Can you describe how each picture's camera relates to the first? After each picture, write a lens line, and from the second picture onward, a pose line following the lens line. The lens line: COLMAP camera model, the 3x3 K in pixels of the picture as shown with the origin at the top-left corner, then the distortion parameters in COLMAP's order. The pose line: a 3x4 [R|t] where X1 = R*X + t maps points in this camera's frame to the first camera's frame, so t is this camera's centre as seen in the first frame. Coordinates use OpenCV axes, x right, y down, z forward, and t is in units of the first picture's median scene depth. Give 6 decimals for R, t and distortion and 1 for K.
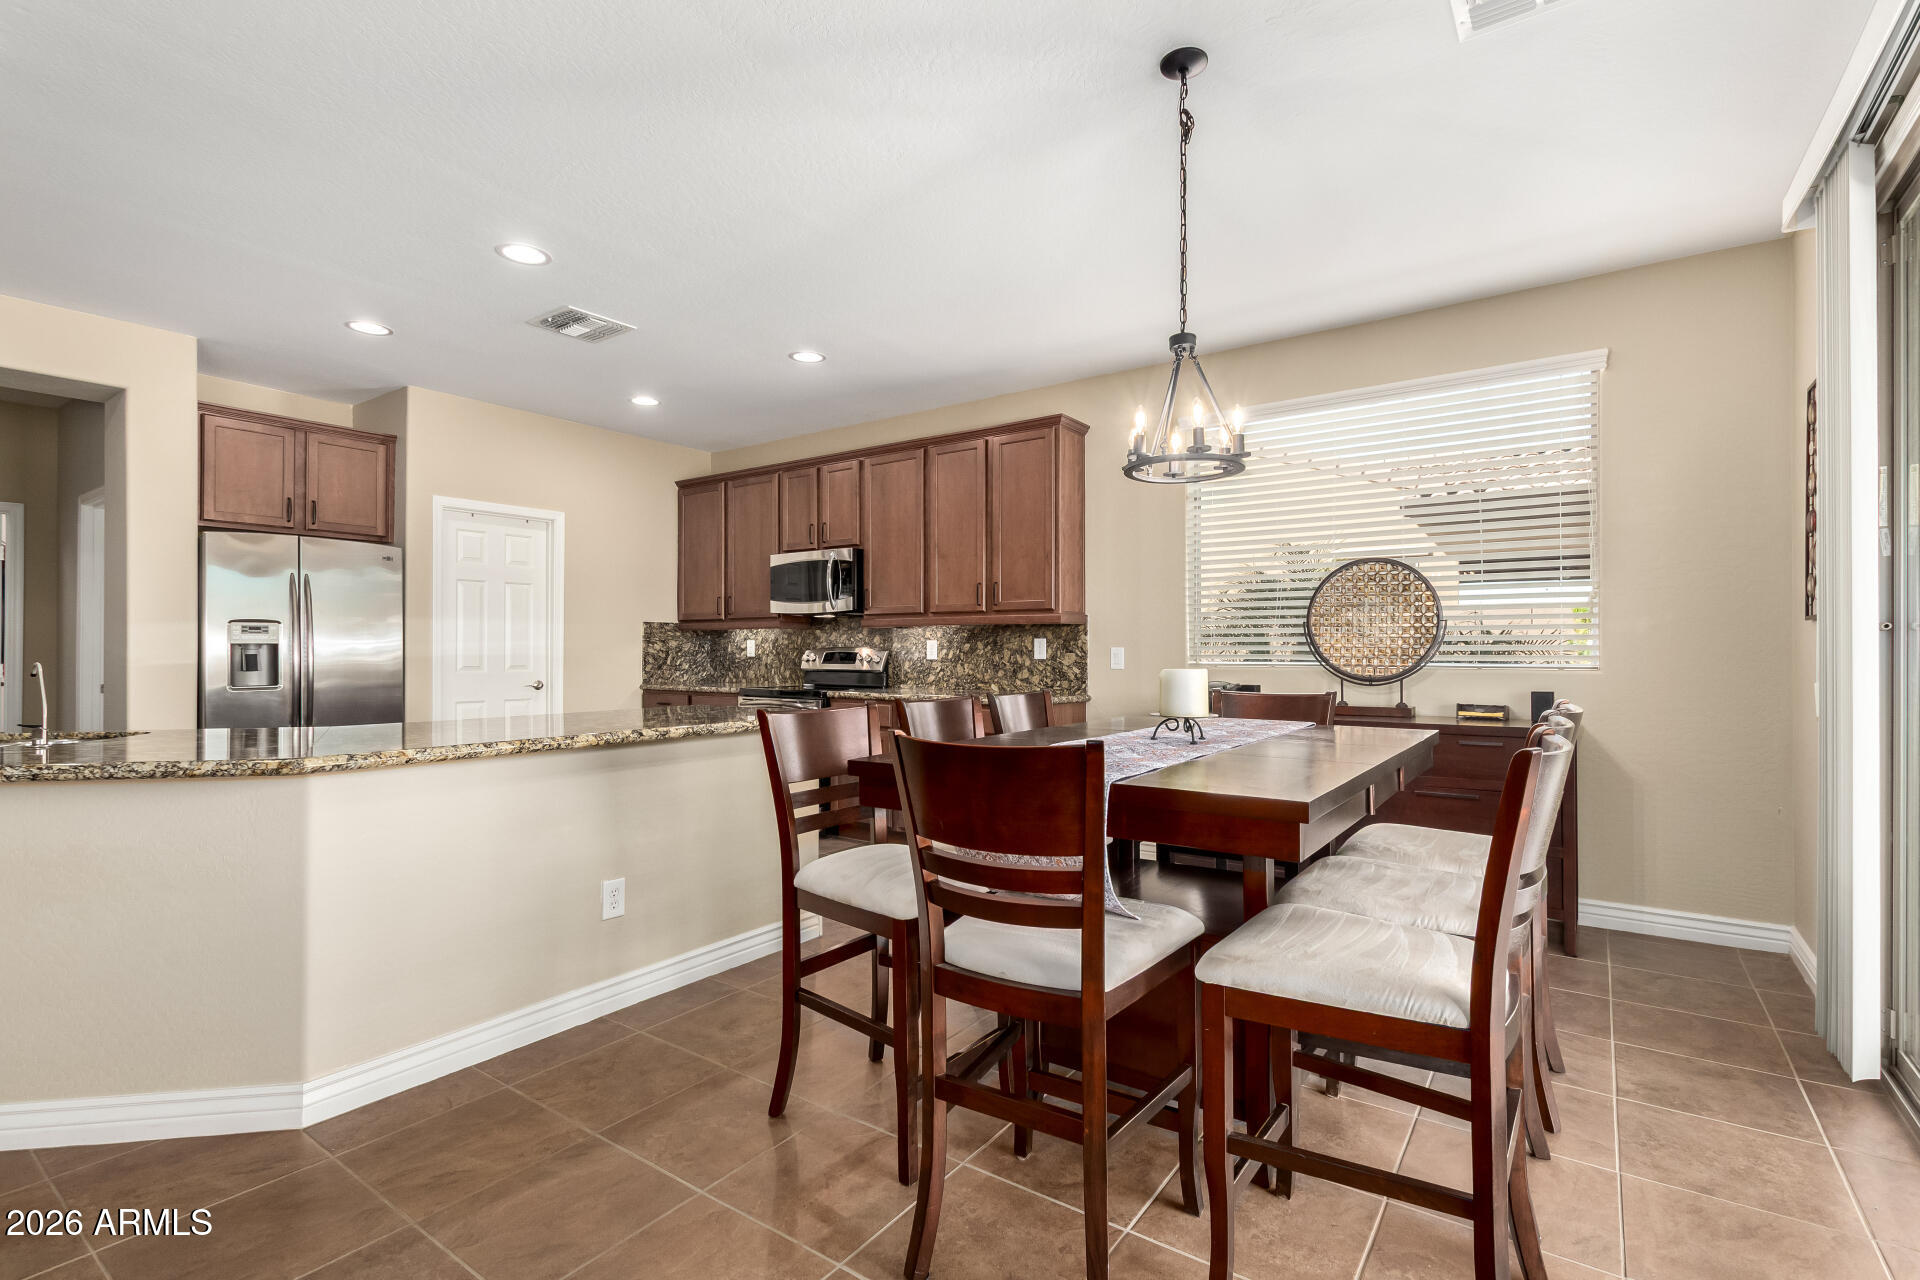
lens RADIAL K [[884.7, 0, 962.8], [0, 884.7, 642.6], [0, 0, 1]] dist [0.005655, -0.002313]
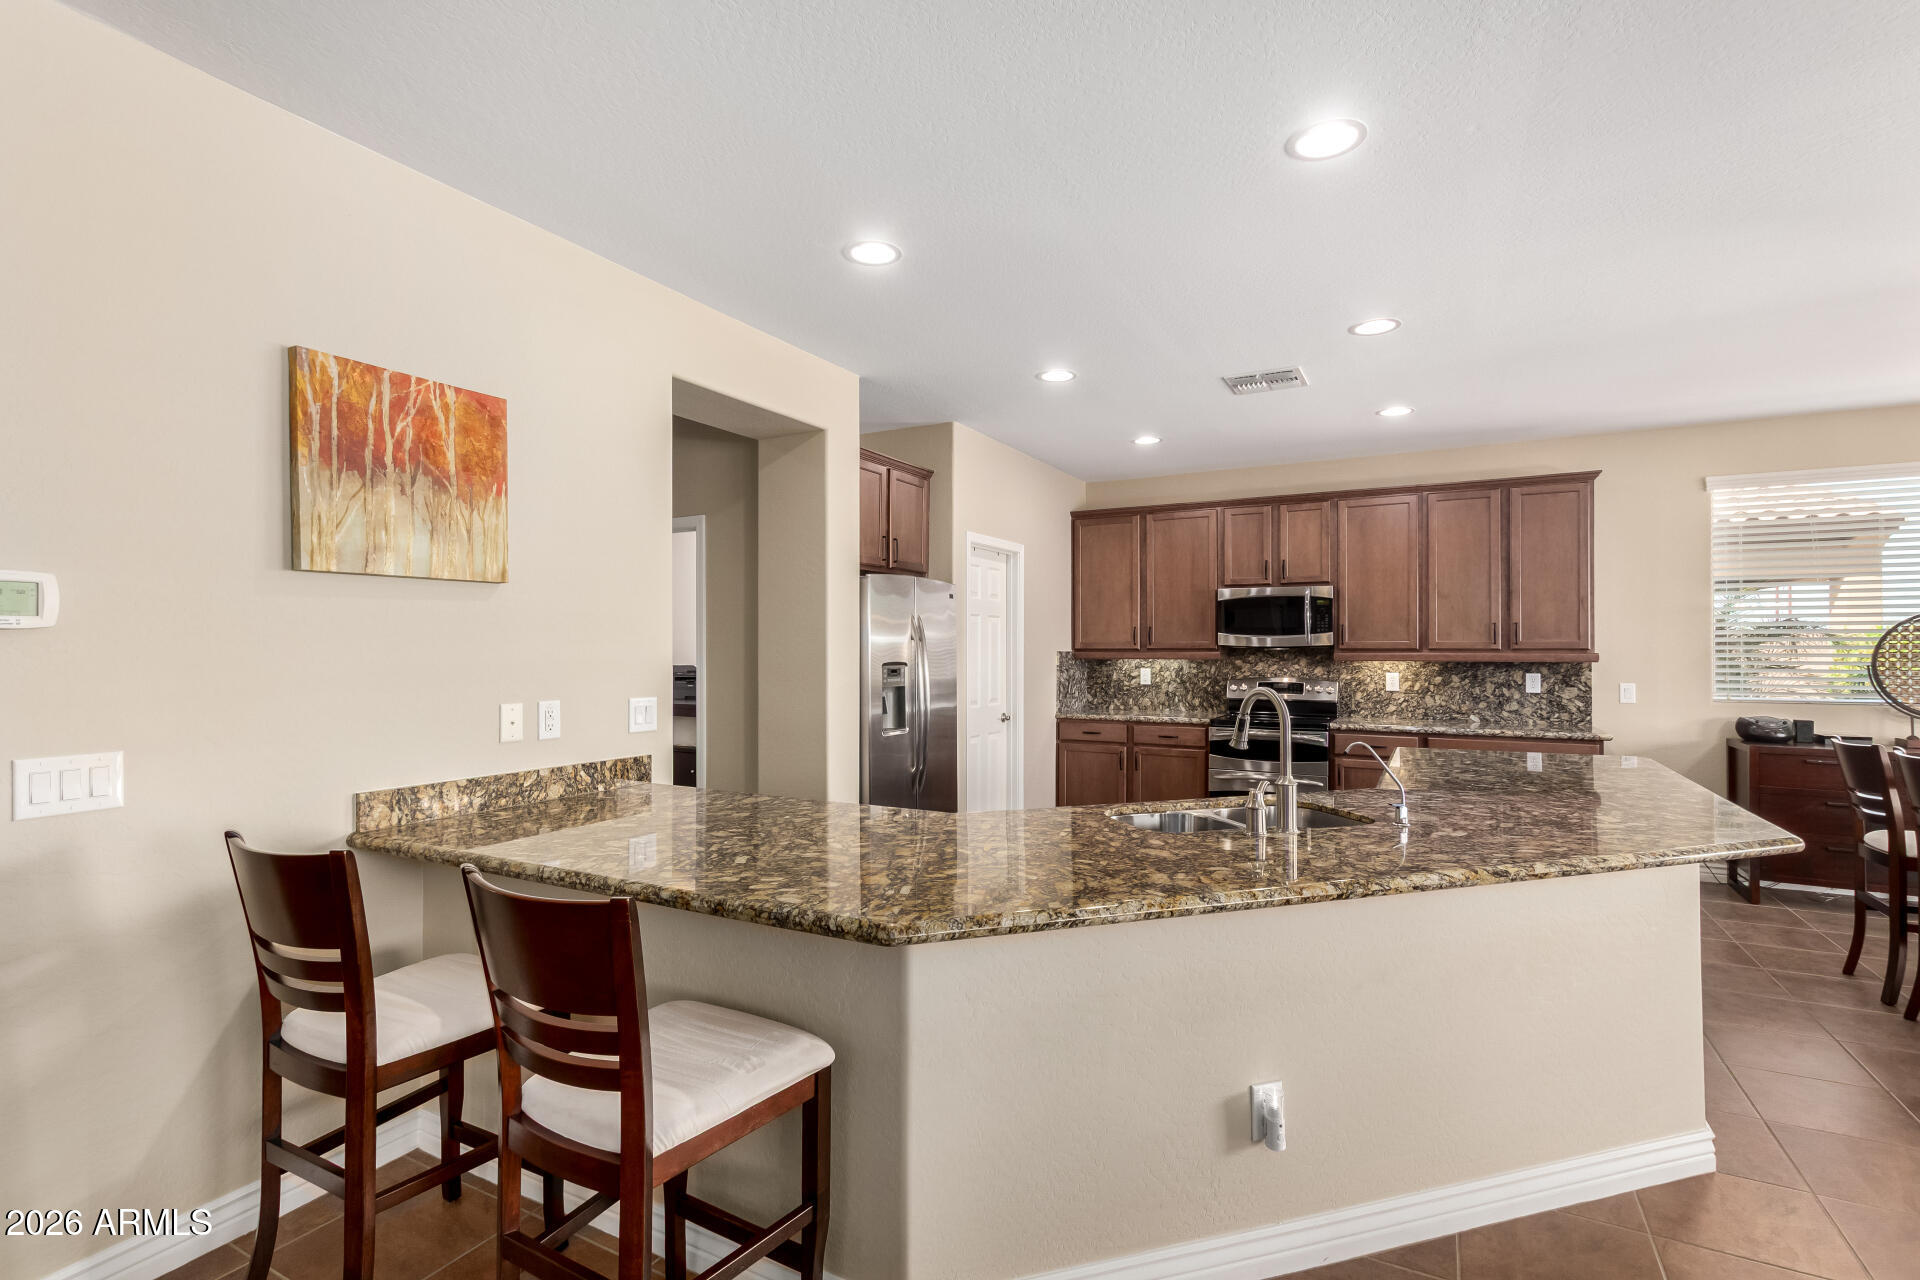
lens RADIAL K [[884.7, 0, 956.2], [0, 884.7, 645.7], [0, 0, 1]] dist [0.005655, -0.002313]
pose [[0.992835, 0.000685, 0.119491, -0.689295], [-0.001165, 0.999992, 0.003945, -0.039258], [-0.119487, -0.004056, 0.992827, 0.008473]]
